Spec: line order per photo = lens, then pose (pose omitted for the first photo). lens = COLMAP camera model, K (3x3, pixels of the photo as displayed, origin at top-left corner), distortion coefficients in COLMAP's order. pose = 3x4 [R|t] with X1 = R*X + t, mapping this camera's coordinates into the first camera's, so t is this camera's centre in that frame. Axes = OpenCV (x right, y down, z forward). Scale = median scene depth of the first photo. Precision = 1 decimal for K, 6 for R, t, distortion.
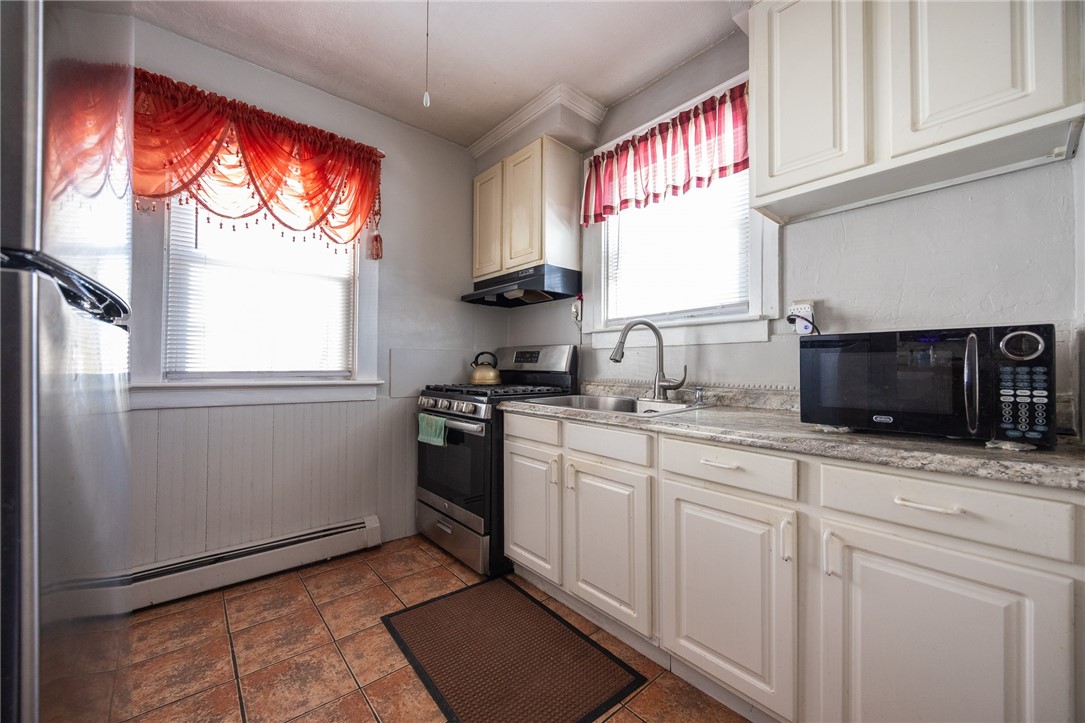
lens RADIAL K [[439.7, 0, 546.7], [0, 439.7, 363.9], [0, 0, 1]] dist [-0.003055, -0.000310]
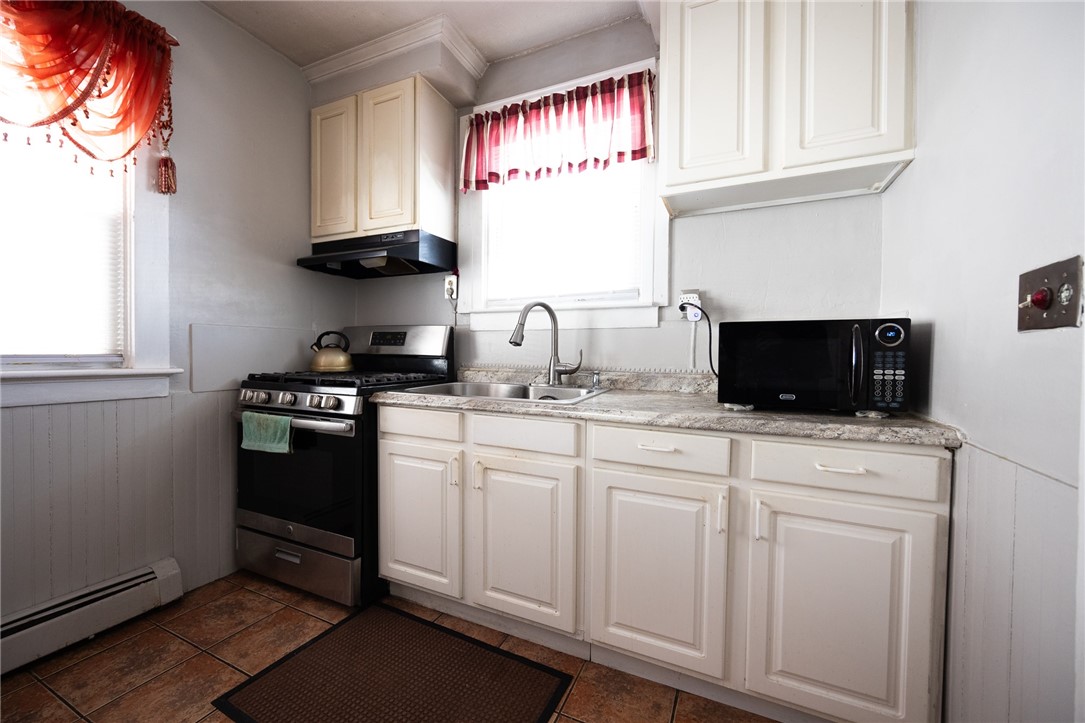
lens RADIAL K [[439.7, 0, 546.7], [0, 439.7, 363.9], [0, 0, 1]] dist [-0.003055, -0.000310]
pose [[0.904873, -0.008507, 0.425597, -0.179916], [-0.006613, 0.999399, 0.034037, 0.002869], [-0.425631, -0.033613, 0.904273, 0.143974]]
